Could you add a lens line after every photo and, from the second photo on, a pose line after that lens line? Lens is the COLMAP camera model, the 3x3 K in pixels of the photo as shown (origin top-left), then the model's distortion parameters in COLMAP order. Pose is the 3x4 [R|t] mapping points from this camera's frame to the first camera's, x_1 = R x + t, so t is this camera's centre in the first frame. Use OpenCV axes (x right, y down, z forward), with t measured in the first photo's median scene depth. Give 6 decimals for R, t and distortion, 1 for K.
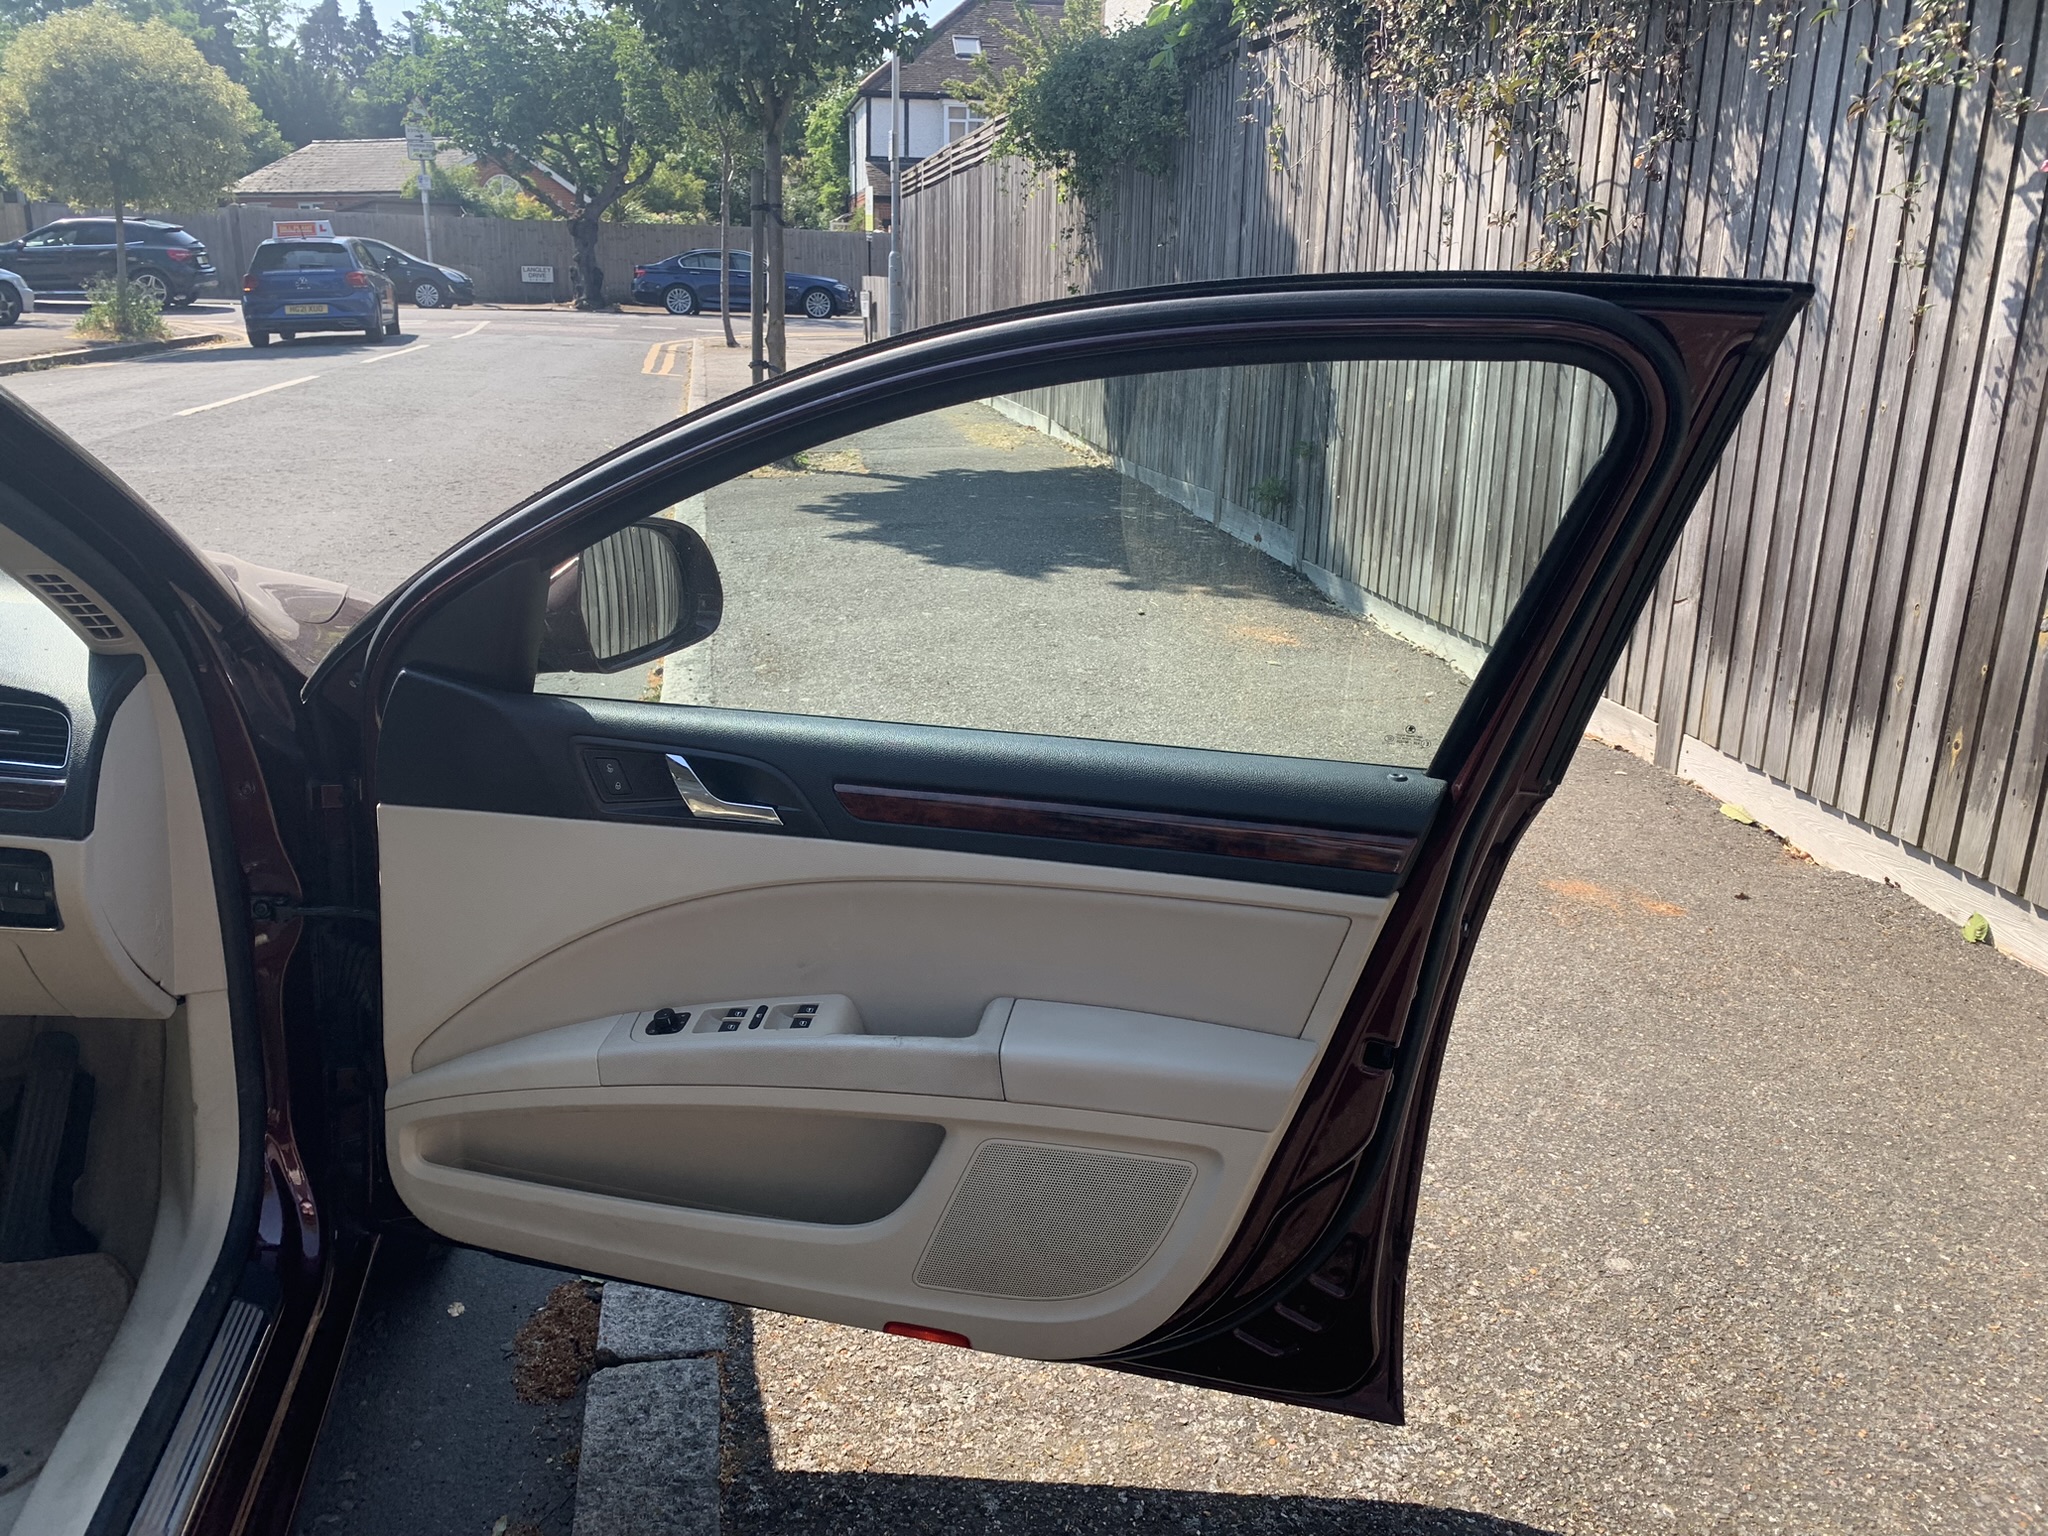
lens RADIAL K [[1585.7, 0, 995.8], [0, 1585.7, 745.3], [0, 0, 1]] dist [0.020919, -0.020725]
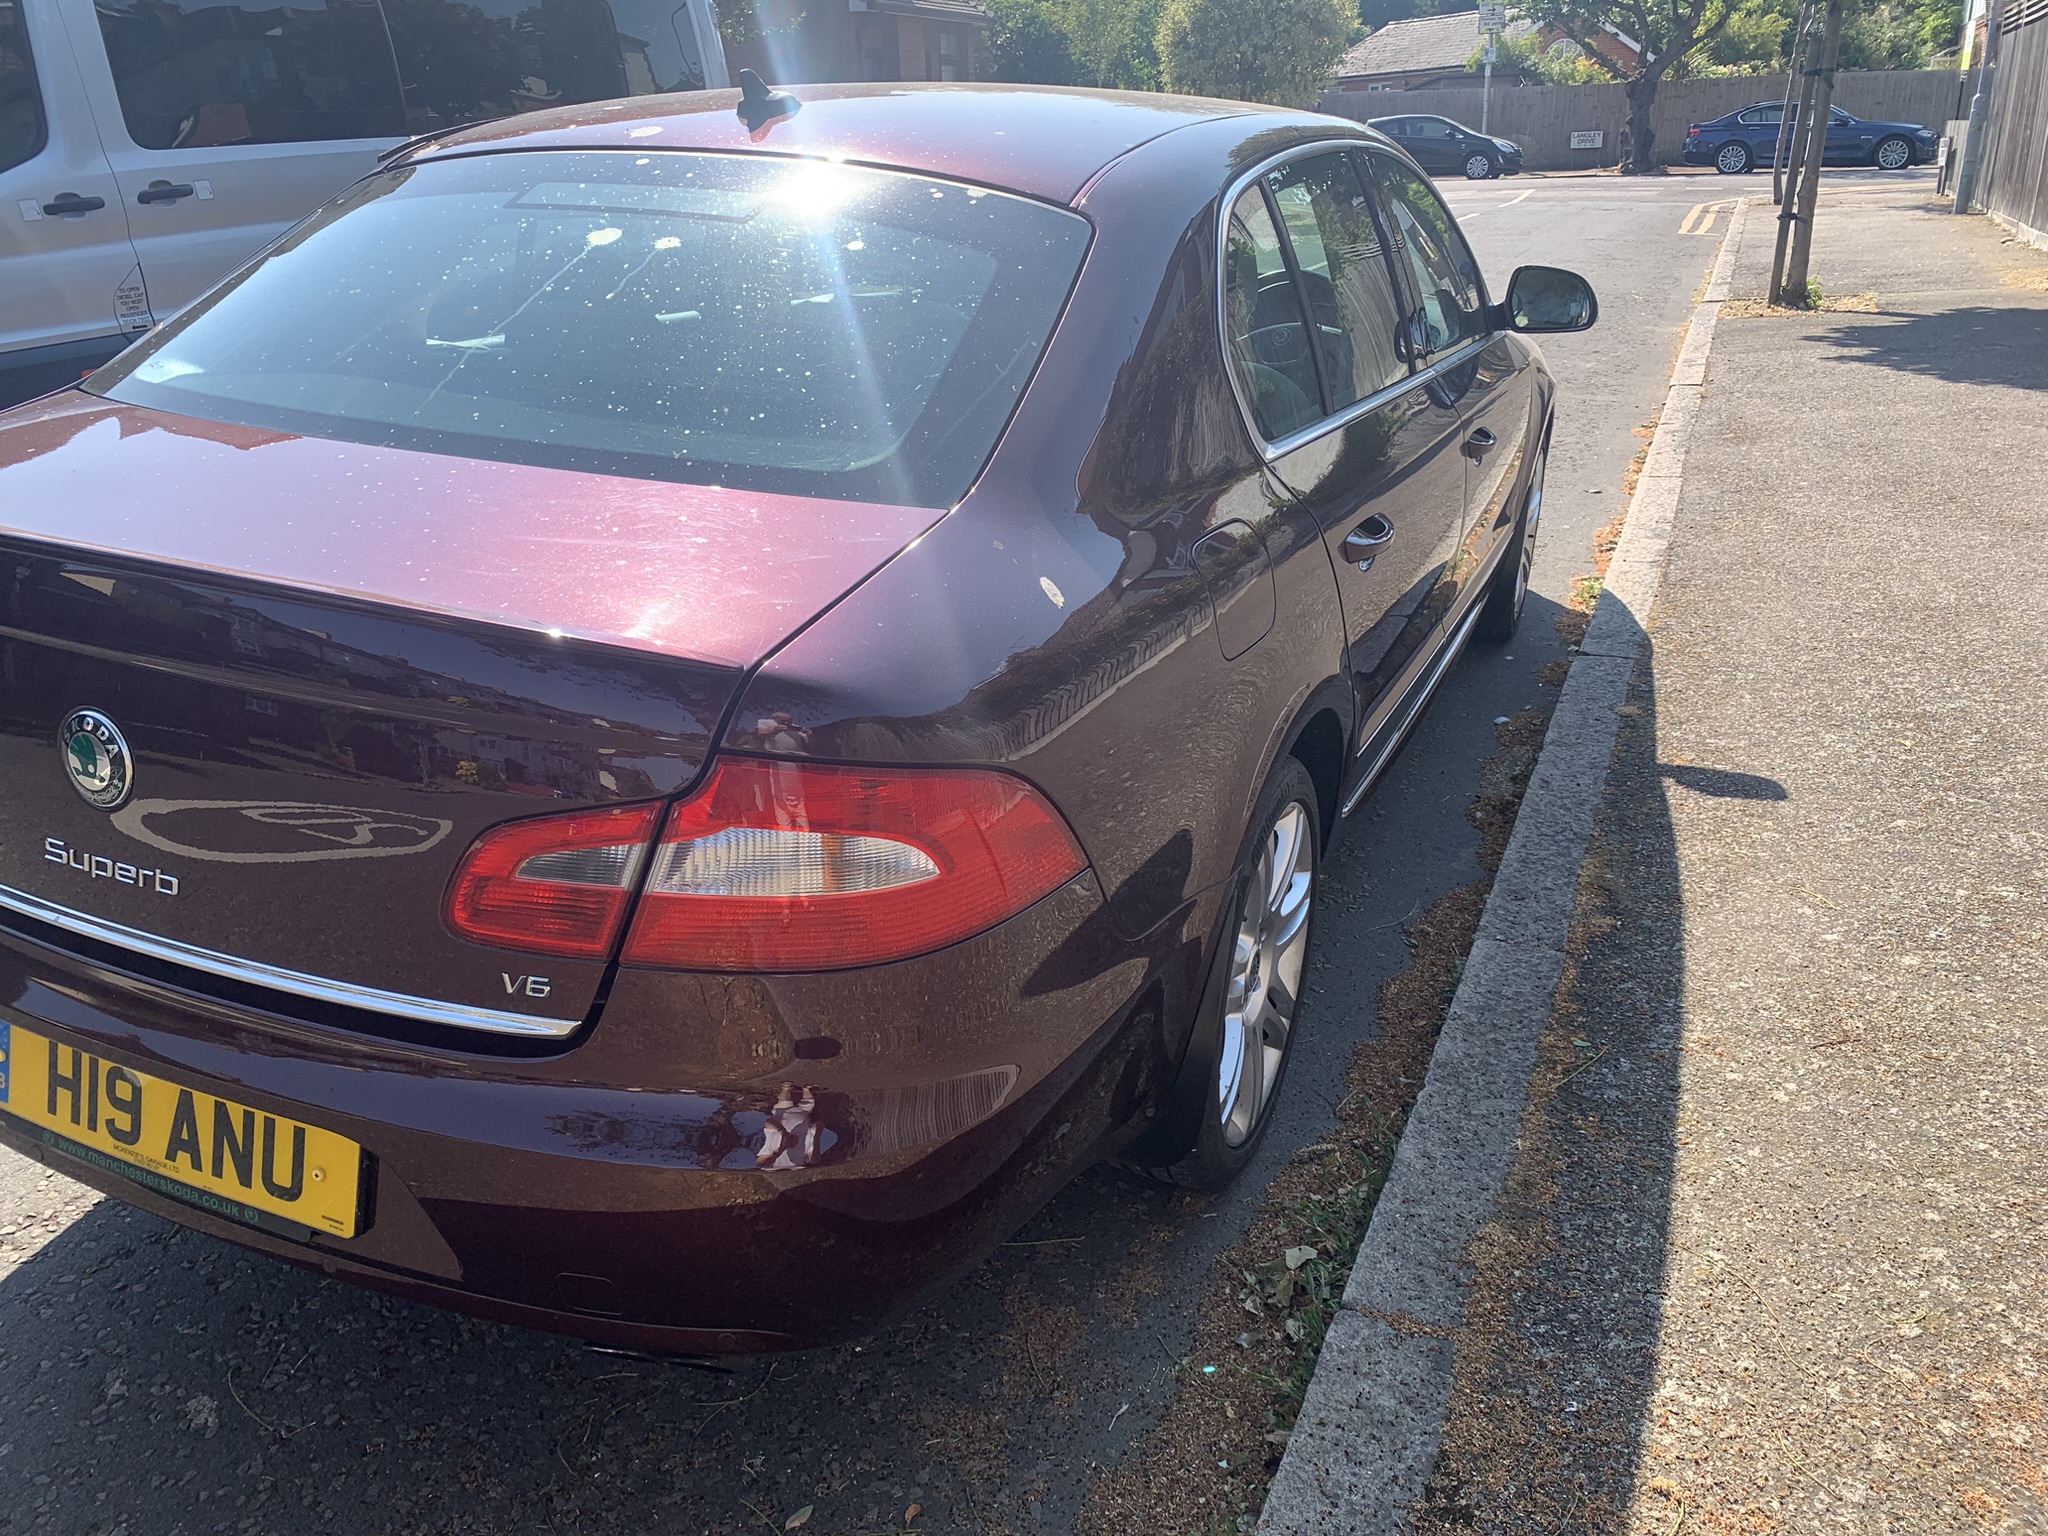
lens RADIAL K [[1585.7, 0, 1003.8], [0, 1585.7, 772.9], [0, 0, 1]] dist [0.020919, -0.020725]
pose [[0.826899, 0.157290, -0.539906, 0.028300], [-0.107860, 0.986623, 0.122238, 0.031799], [0.551910, -0.042845, 0.832802, -0.118347]]
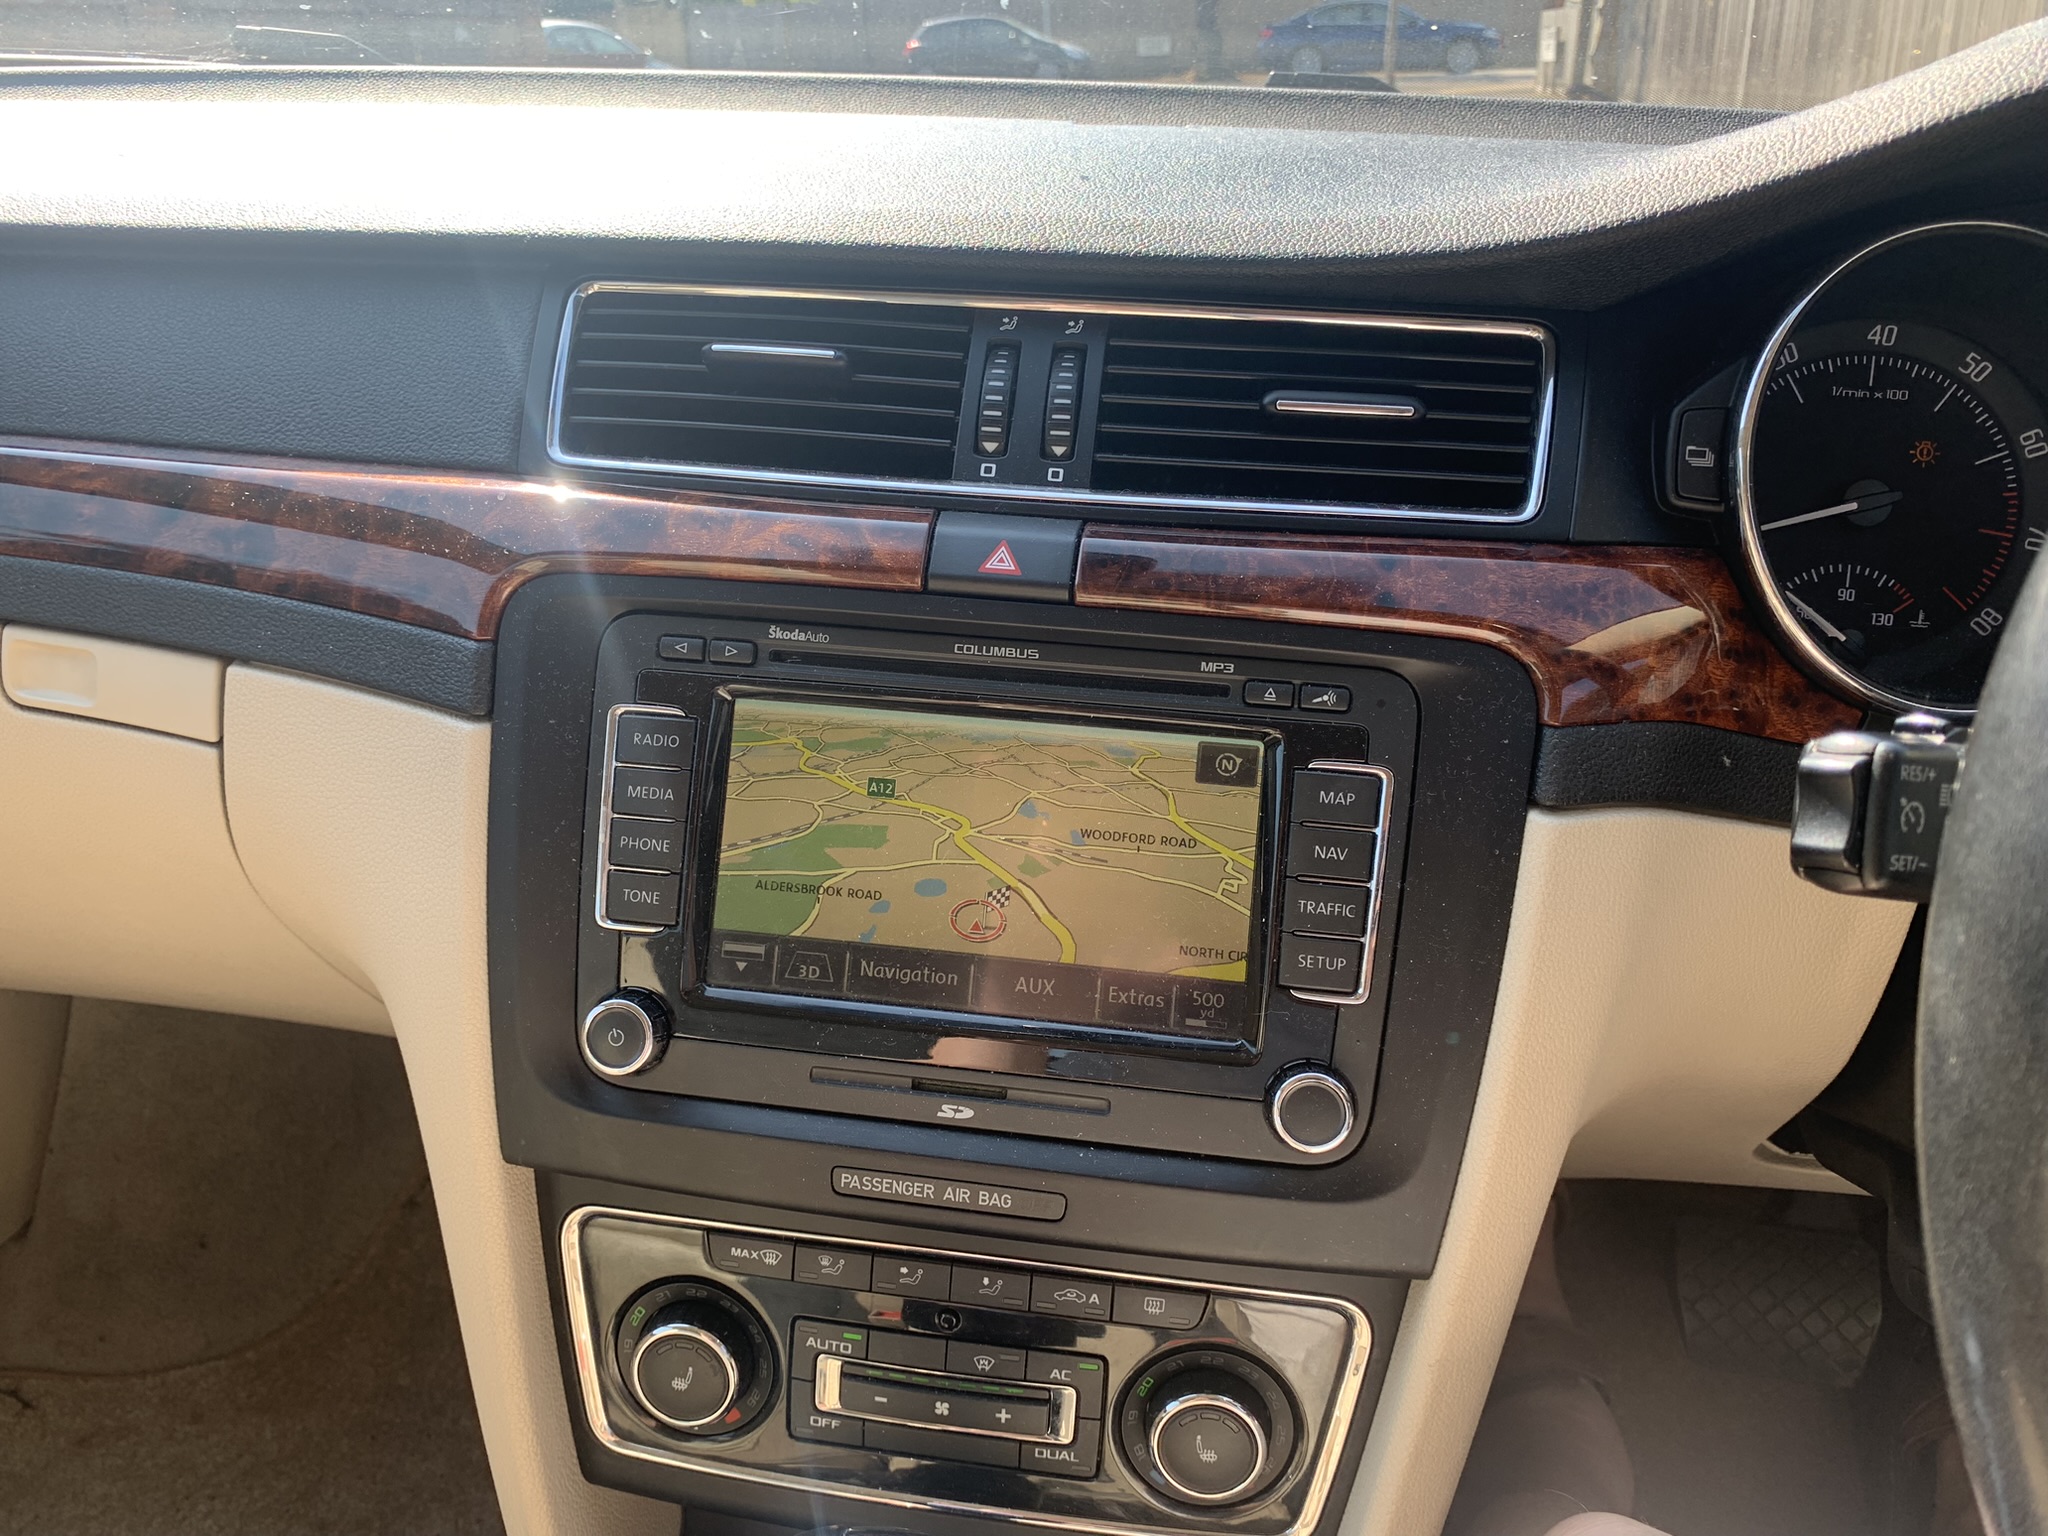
lens RADIAL K [[1585.7, 0, 994.0], [0, 1585.7, 766.7], [0, 0, 1]] dist [0.020919, -0.020725]
pose [[0.942827, 0.078476, -0.323910, -0.062121], [-0.033877, 0.989415, 0.141103, -0.000397], [0.331555, -0.122063, 0.935506, 0.041747]]
